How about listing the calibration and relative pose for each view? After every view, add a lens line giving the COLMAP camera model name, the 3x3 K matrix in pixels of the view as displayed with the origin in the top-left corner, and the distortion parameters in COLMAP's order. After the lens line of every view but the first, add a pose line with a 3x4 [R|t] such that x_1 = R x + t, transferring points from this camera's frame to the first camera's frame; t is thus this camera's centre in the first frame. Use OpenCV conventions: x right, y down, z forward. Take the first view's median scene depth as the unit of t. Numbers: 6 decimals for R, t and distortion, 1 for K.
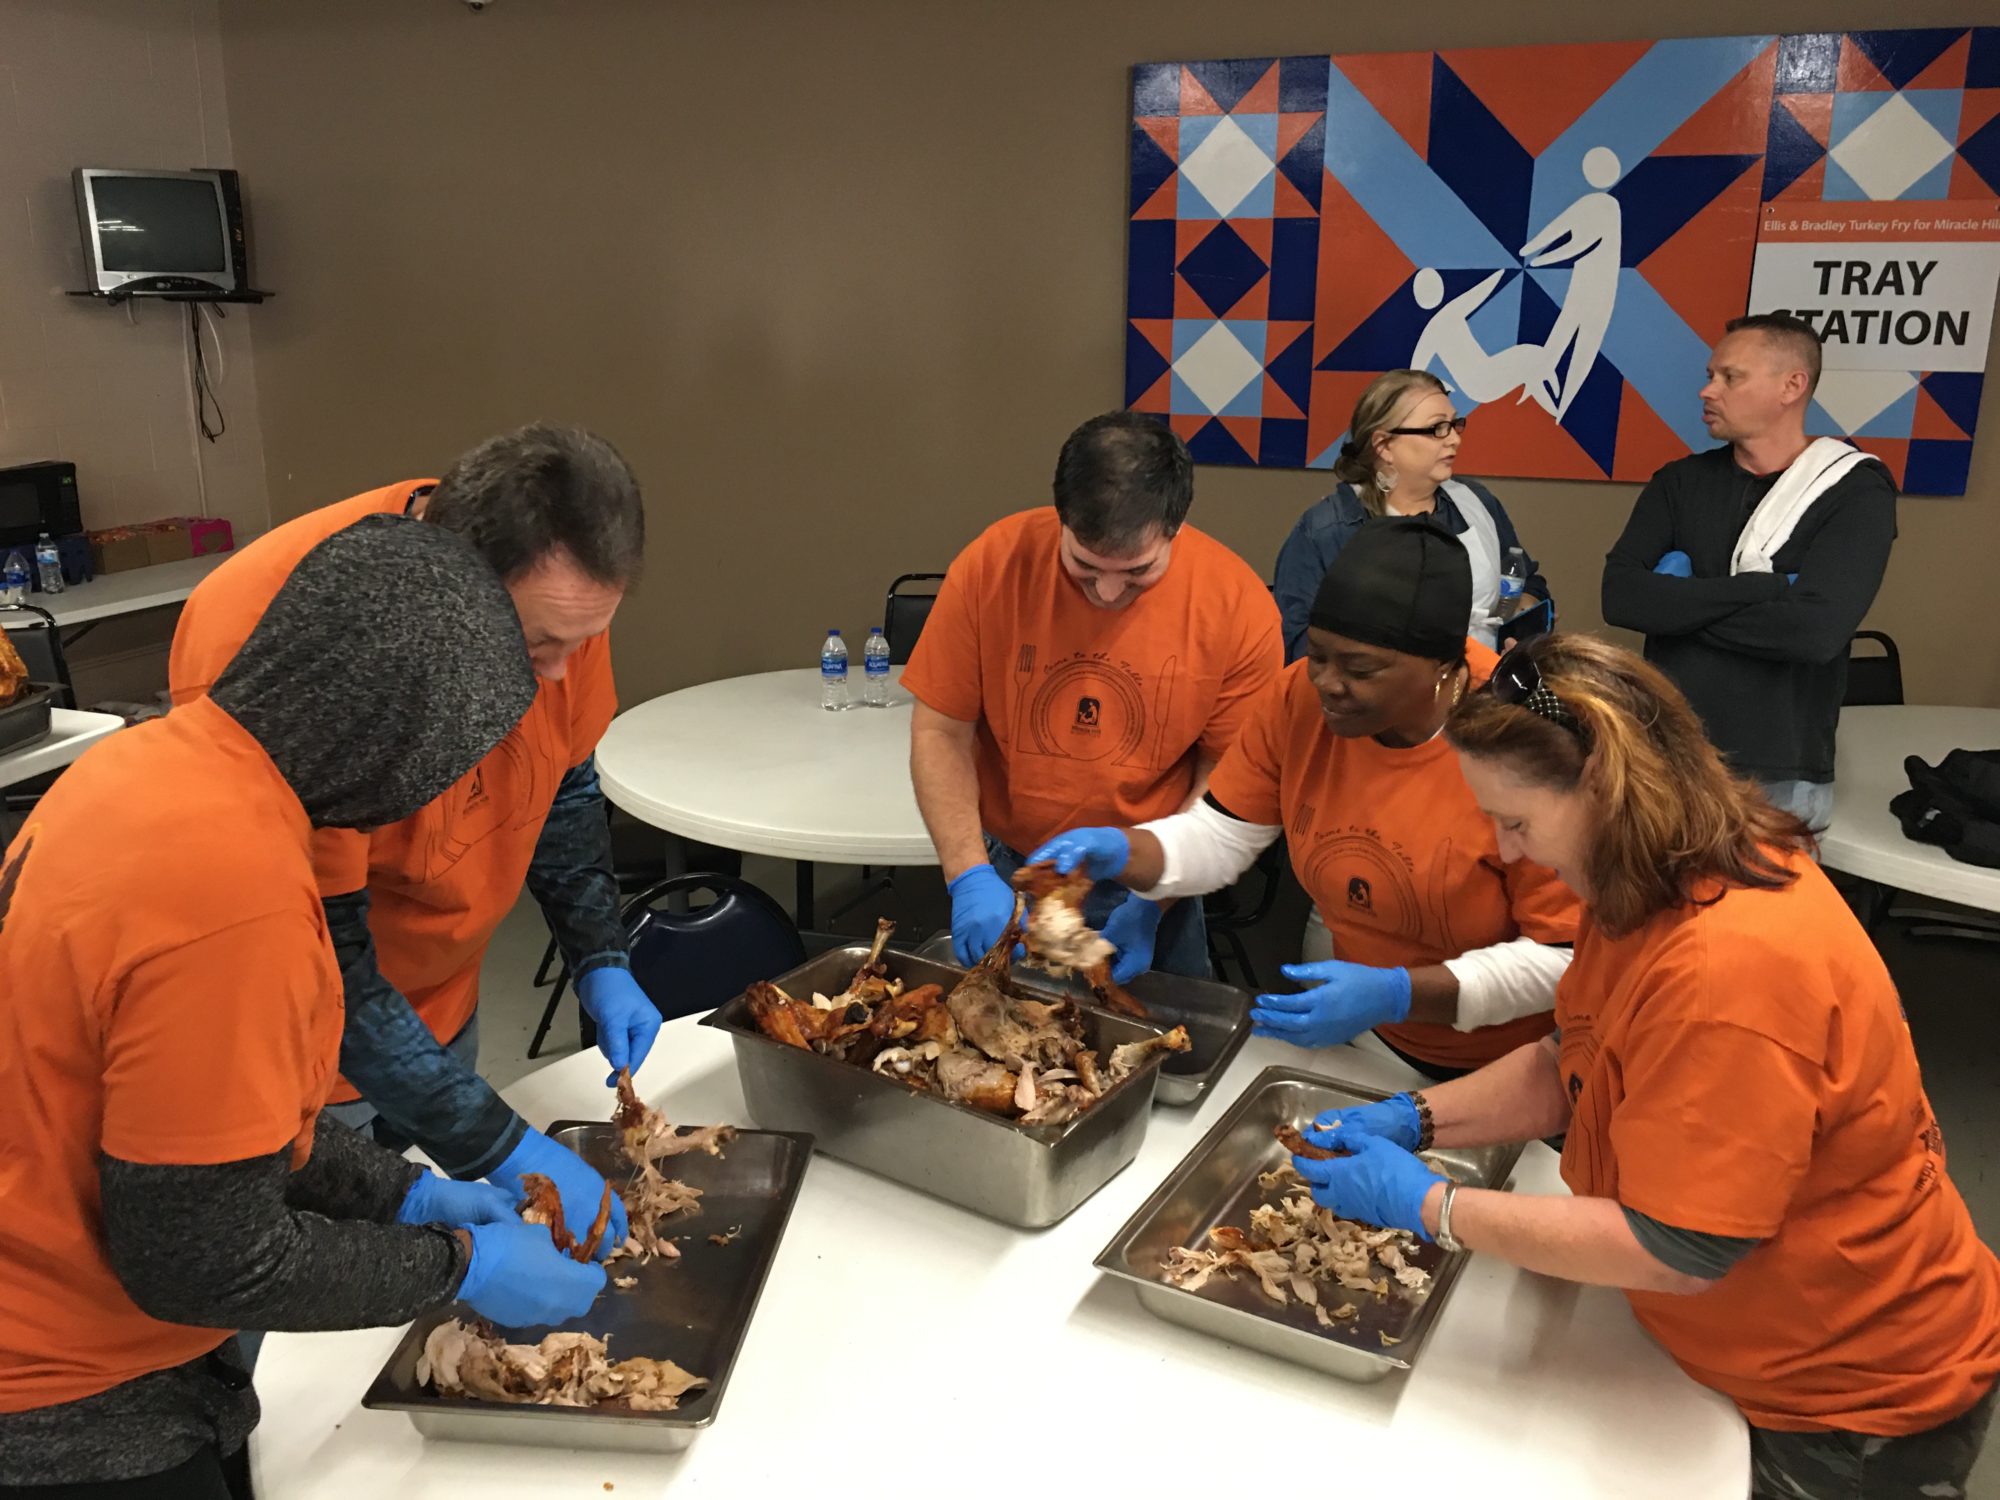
lens RADIAL K [[1723.8, 0, 1000.0], [0, 1723.8, 750.0], [0, 0, 1]] dist [0.095872, -0.094397]
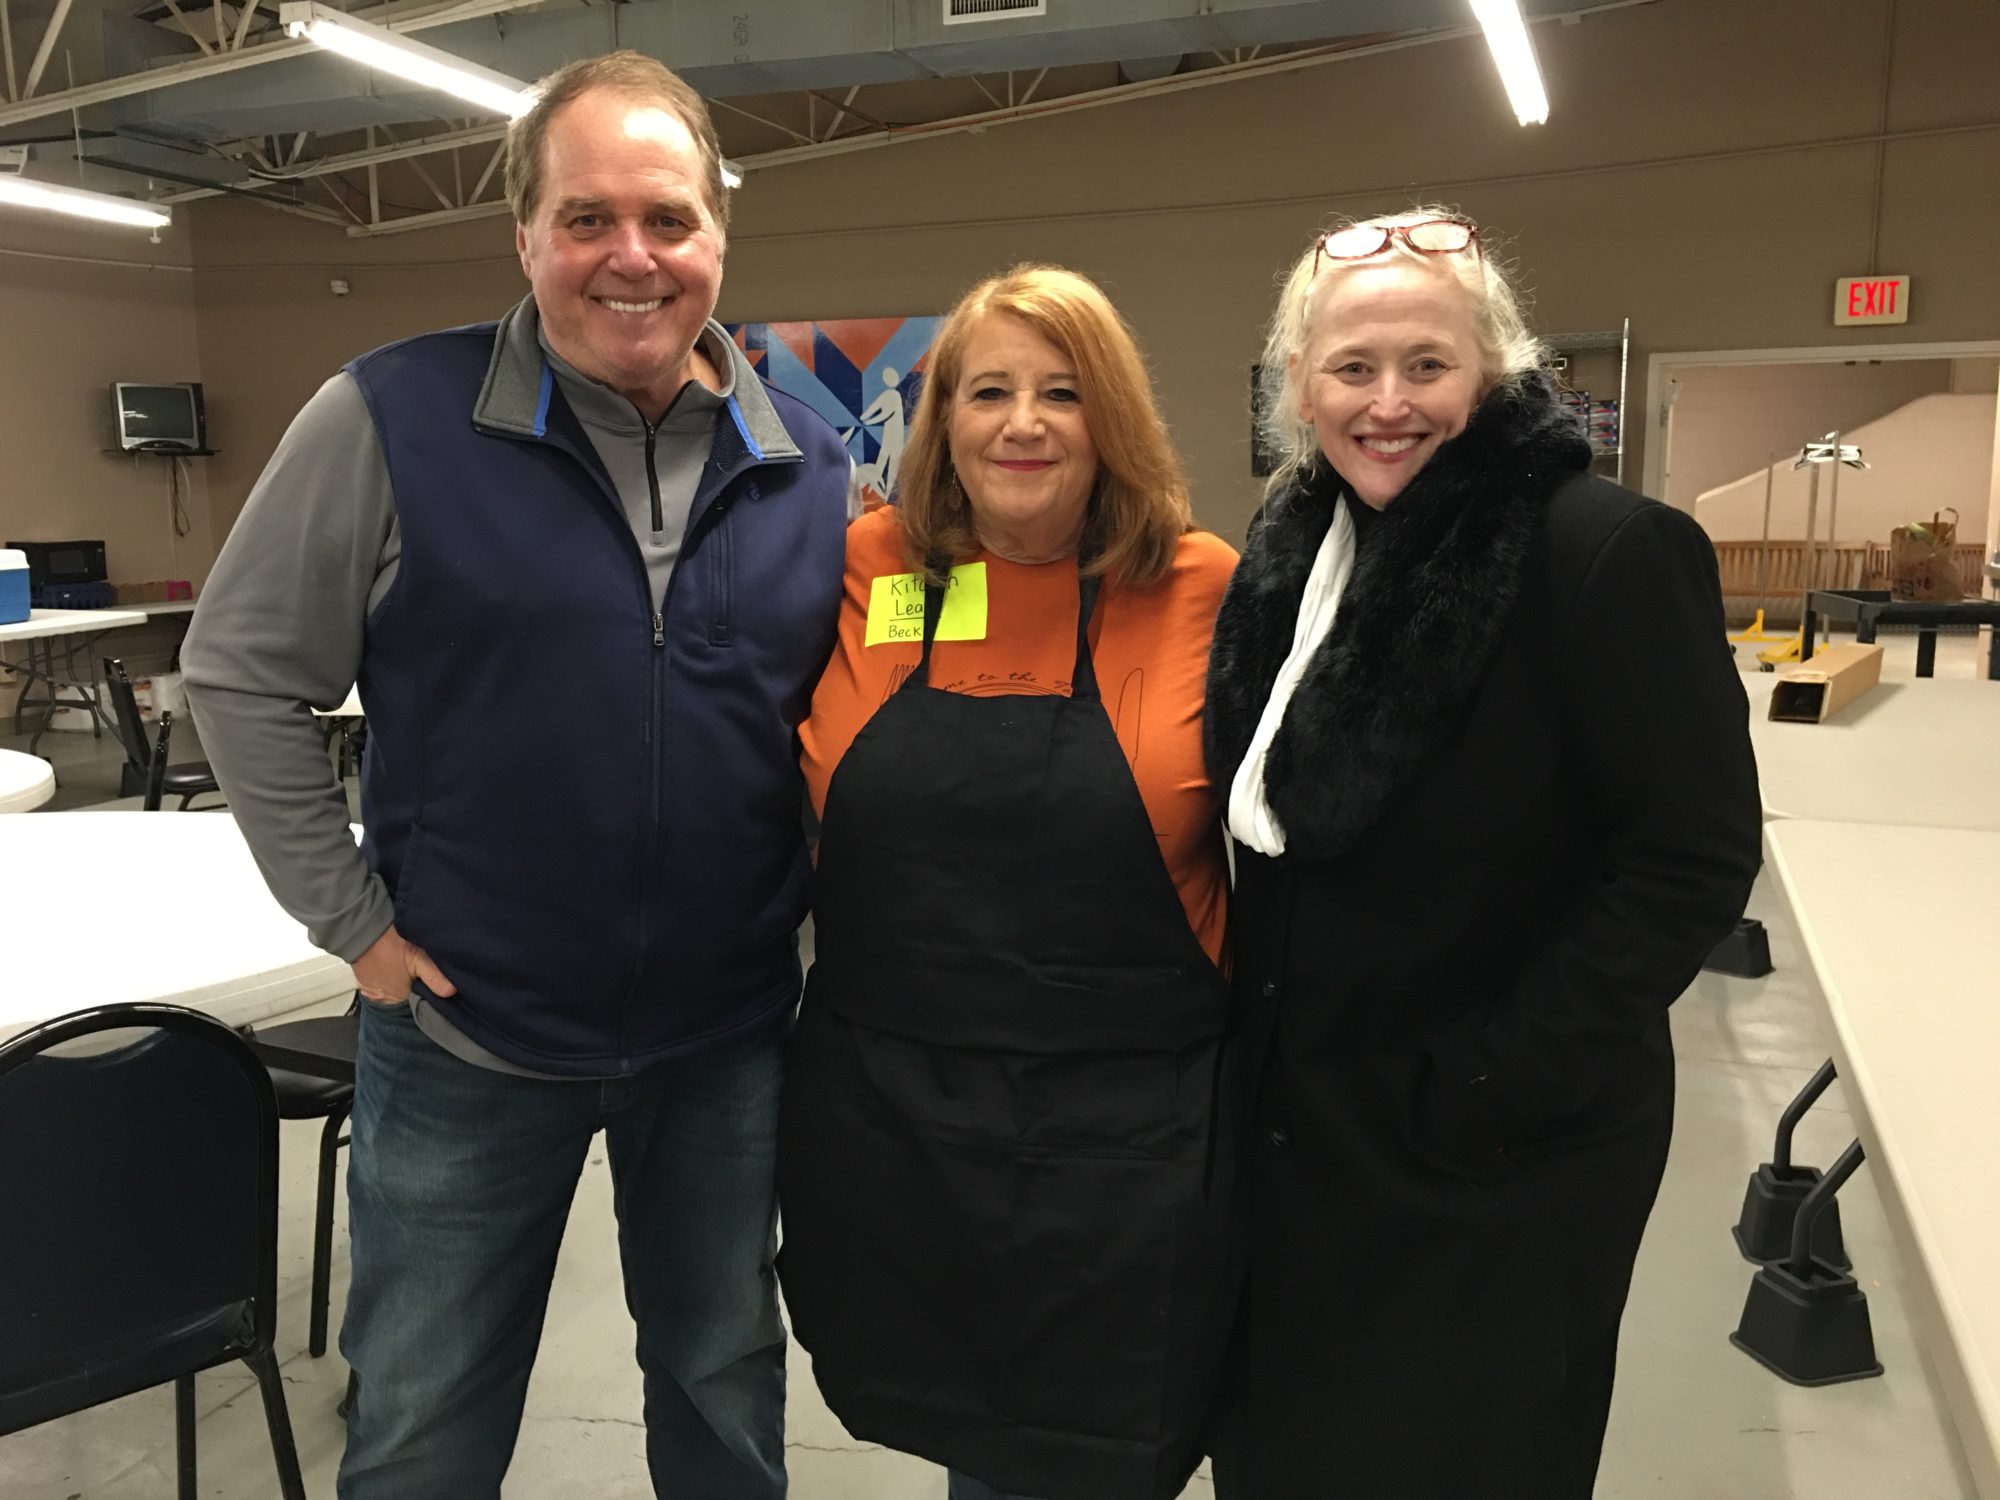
lens RADIAL K [[1723.8, 0, 1000.0], [0, 1723.8, 750.0], [0, 0, 1]] dist [0.095872, -0.094397]
pose [[0.999563, -0.016354, 0.024627, 0.344214], [0.019057, 0.993316, -0.113847, 0.272517], [-0.022601, 0.114266, 0.993193, -0.787176]]
